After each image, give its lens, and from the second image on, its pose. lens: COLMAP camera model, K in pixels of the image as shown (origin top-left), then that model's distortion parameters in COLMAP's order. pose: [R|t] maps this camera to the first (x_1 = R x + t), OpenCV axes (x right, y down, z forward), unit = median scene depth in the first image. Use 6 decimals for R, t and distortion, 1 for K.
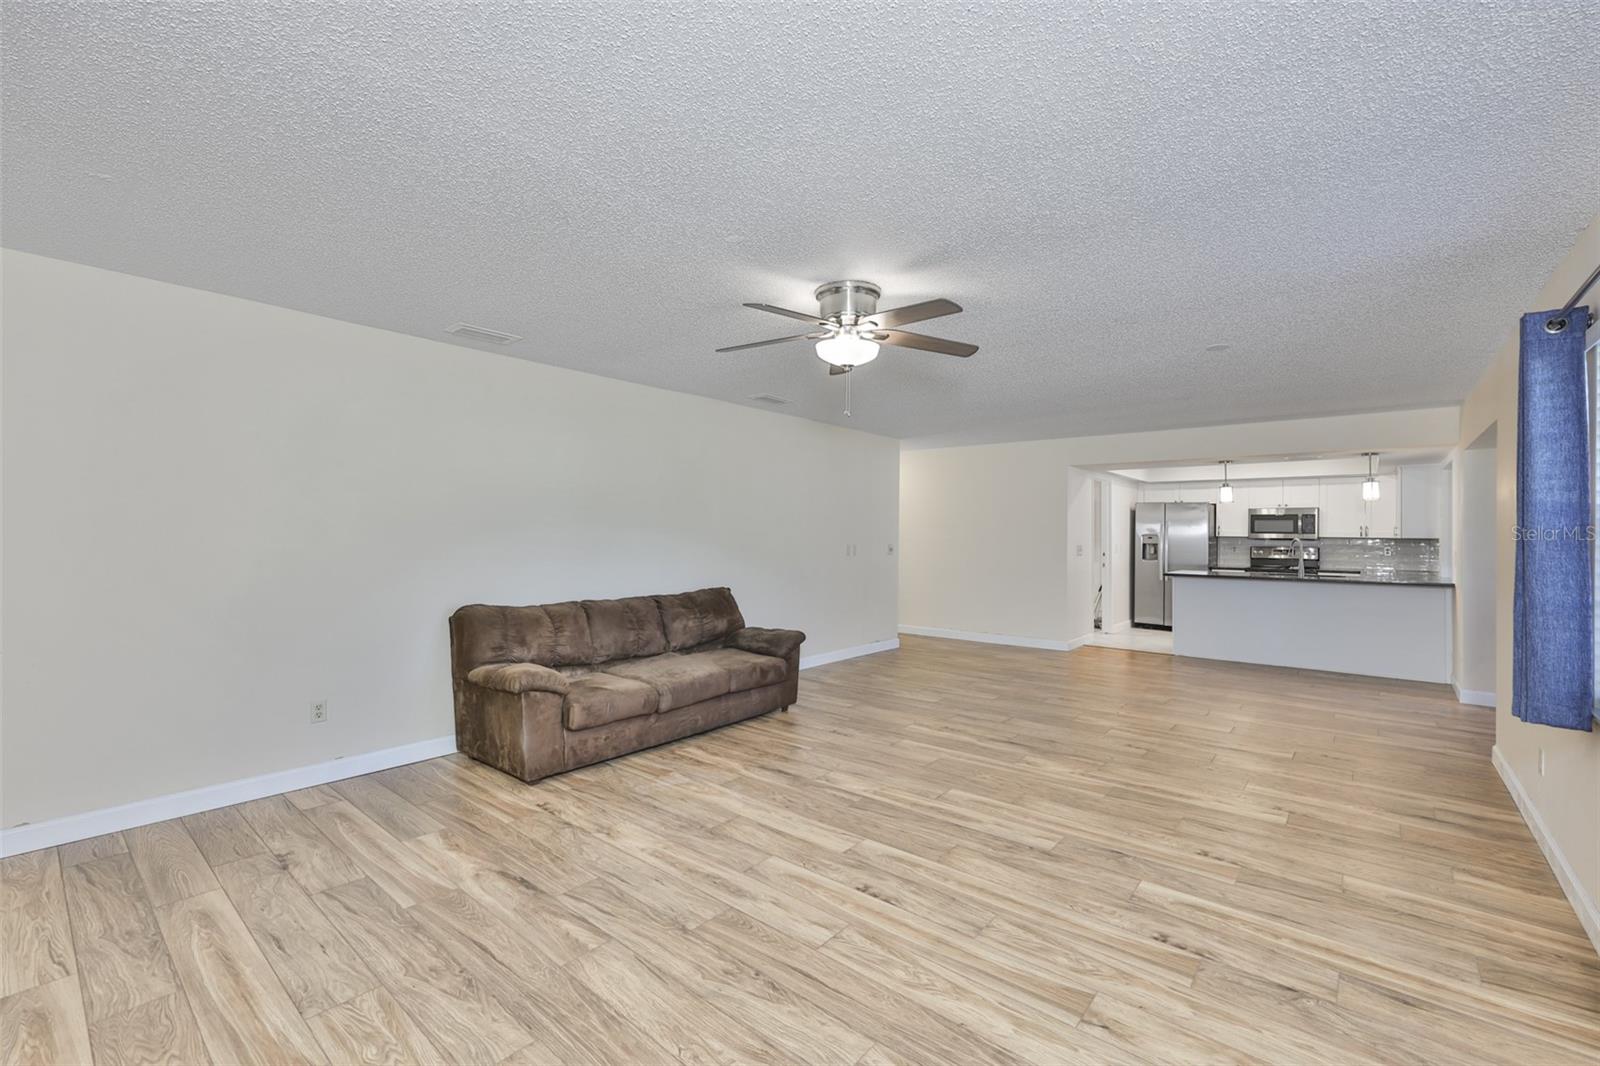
lens RADIAL K [[680.7, 0, 791.0], [0, 680.7, 543.0], [0, 0, 1]] dist [-0.003872, 0.000817]
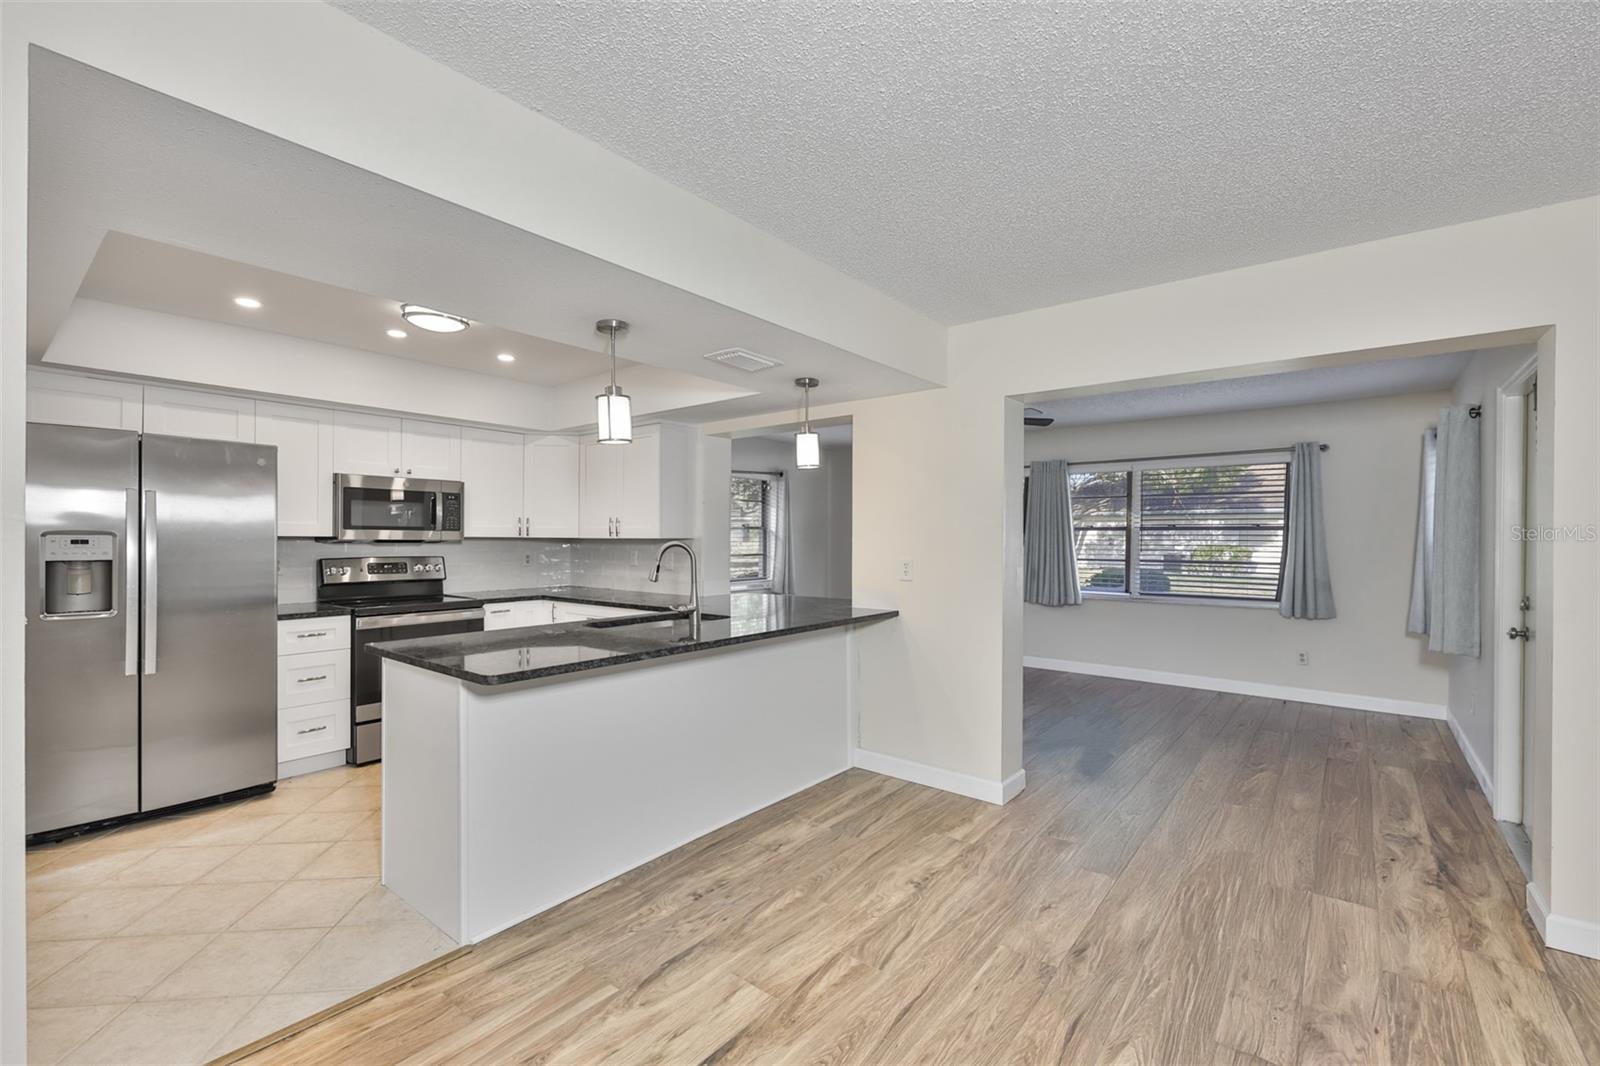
lens RADIAL K [[680.7, 0, 792.2], [0, 680.7, 531.5], [0, 0, 1]] dist [-0.003872, 0.000817]
pose [[-0.026117, 0.002947, 0.999655, 0.592137], [0.011822, 0.999927, -0.002639, -0.021906], [-0.999589, 0.011749, -0.026150, 1.918976]]
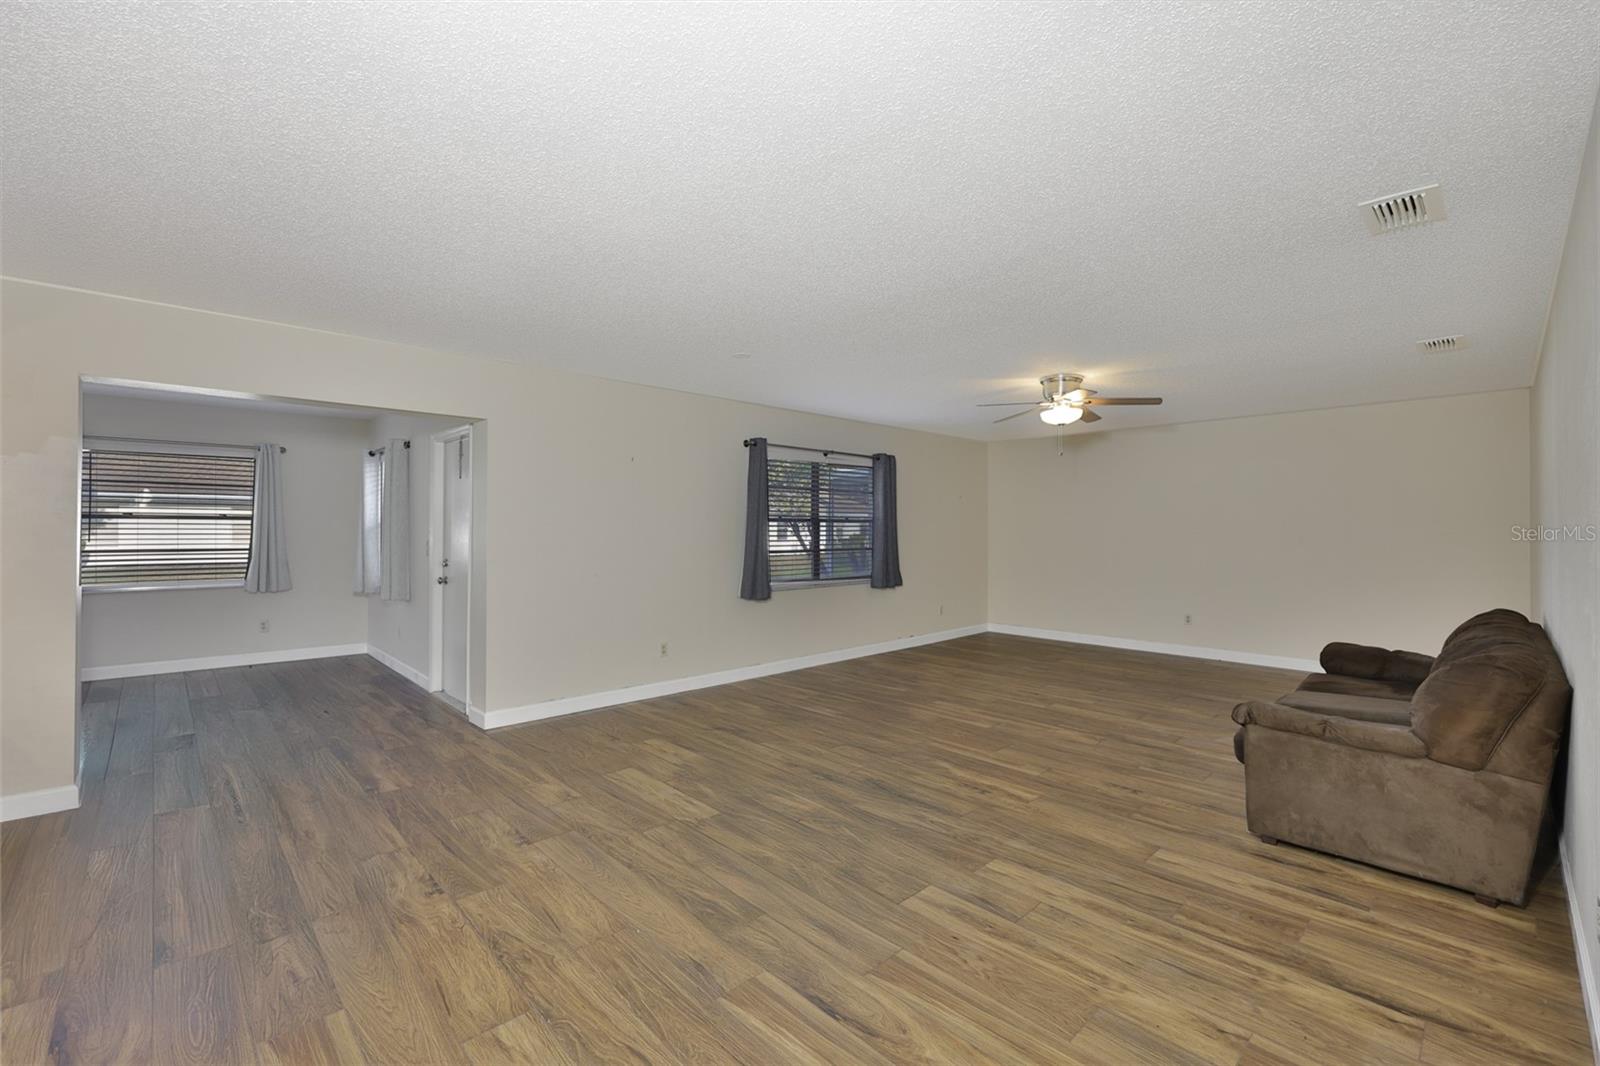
lens RADIAL K [[680.7, 0, 789.8], [0, 680.7, 519.1], [0, 0, 1]] dist [-0.003872, 0.000817]
pose [[-0.993390, -0.008559, 0.114465, 0.490930], [-0.008109, 0.999957, 0.004396, -0.033222], [-0.114497, 0.003438, -0.993418, 2.437112]]
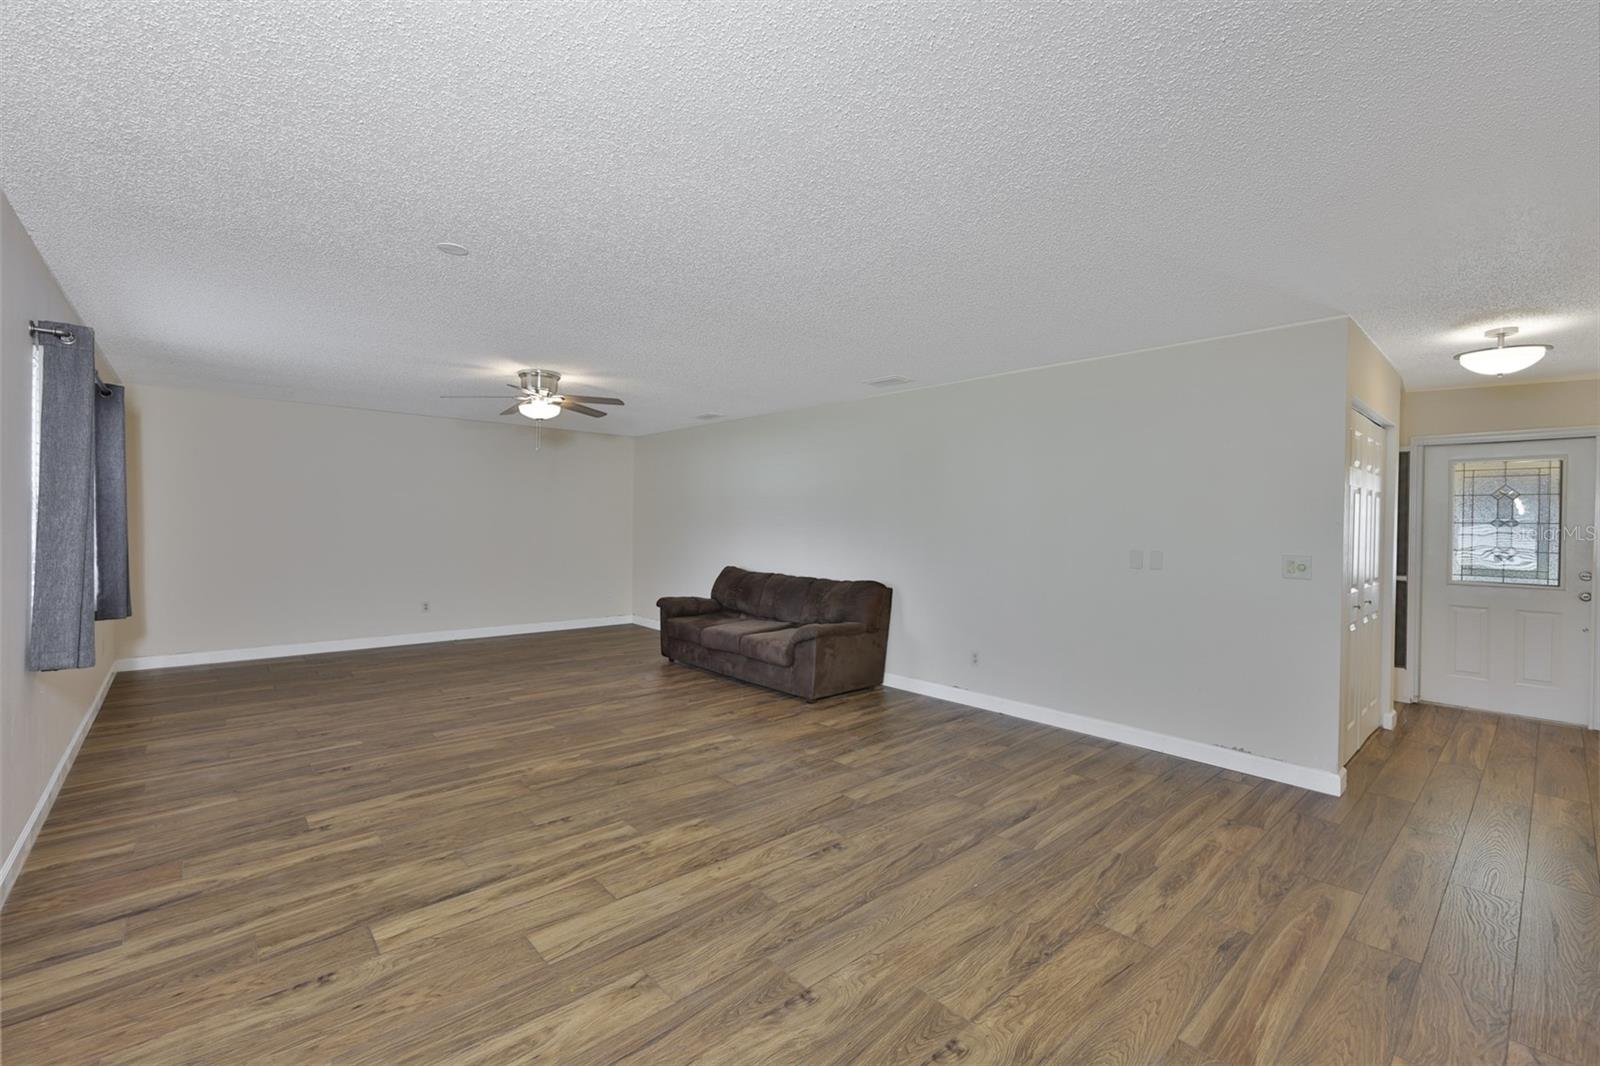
lens RADIAL K [[680.7, 0, 804.5], [0, 680.7, 531.6], [0, 0, 1]] dist [-0.003872, 0.000817]
pose [[-0.130701, 0.003018, -0.991417, 1.482954], [-0.030688, 0.999504, 0.007089, -0.017789], [0.990947, 0.031351, -0.130544, 1.691729]]
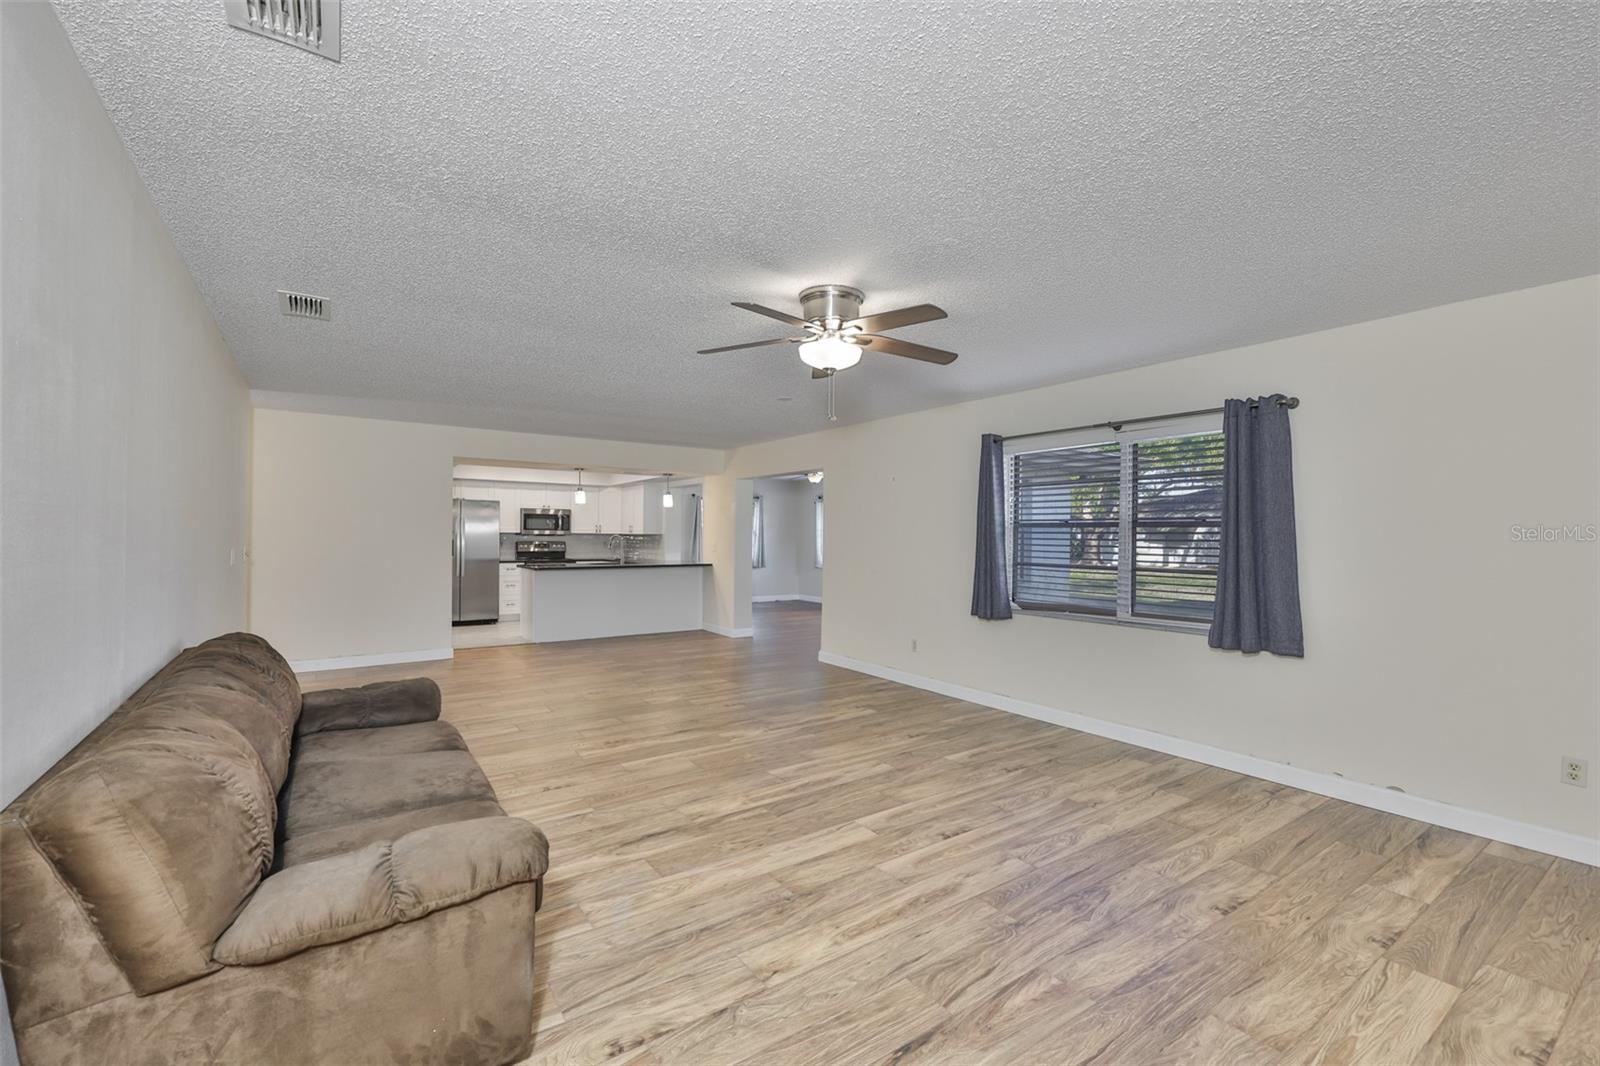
lens RADIAL K [[680.7, 0, 800.1], [0, 680.7, 543.8], [0, 0, 1]] dist [-0.003872, 0.000817]
pose [[0.249935, -0.018221, 0.968091, -0.828076], [0.008863, 0.999824, 0.016530, -0.015713], [-0.968222, 0.004449, 0.250053, 0.719820]]
